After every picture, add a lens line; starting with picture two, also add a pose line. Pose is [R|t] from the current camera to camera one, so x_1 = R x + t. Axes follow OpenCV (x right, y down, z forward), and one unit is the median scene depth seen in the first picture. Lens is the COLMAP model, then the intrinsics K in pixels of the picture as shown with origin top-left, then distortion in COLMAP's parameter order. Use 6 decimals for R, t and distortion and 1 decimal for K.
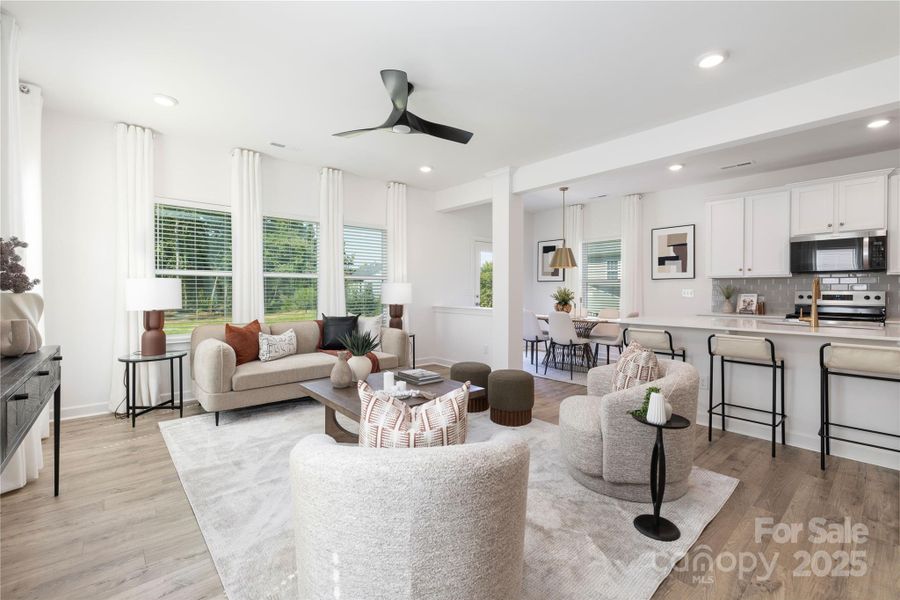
lens RADIAL K [[392.6, 0, 447.1], [0, 392.6, 288.6], [0, 0, 1]] dist [-0.001446, -0.000138]
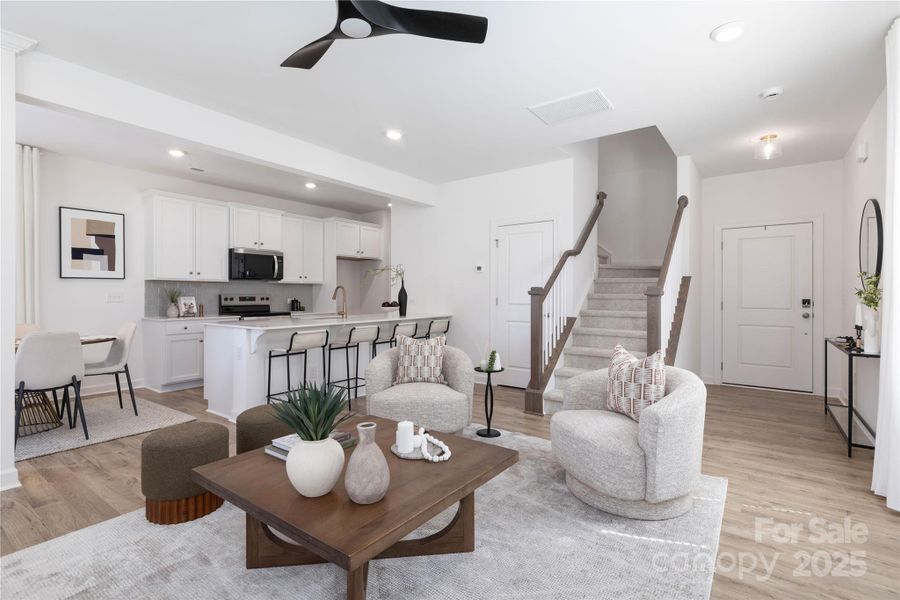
lens RADIAL K [[430.5, 0, 452.3], [0, 430.5, 290.9], [0, 0, 1]] dist [-0.002044, -0.000391]
pose [[-0.245498, 0.002088, 0.969395, -0.470949], [-0.006042, 0.999975, -0.003684, -0.002181], [-0.969378, -0.006762, -0.245479, 0.608674]]
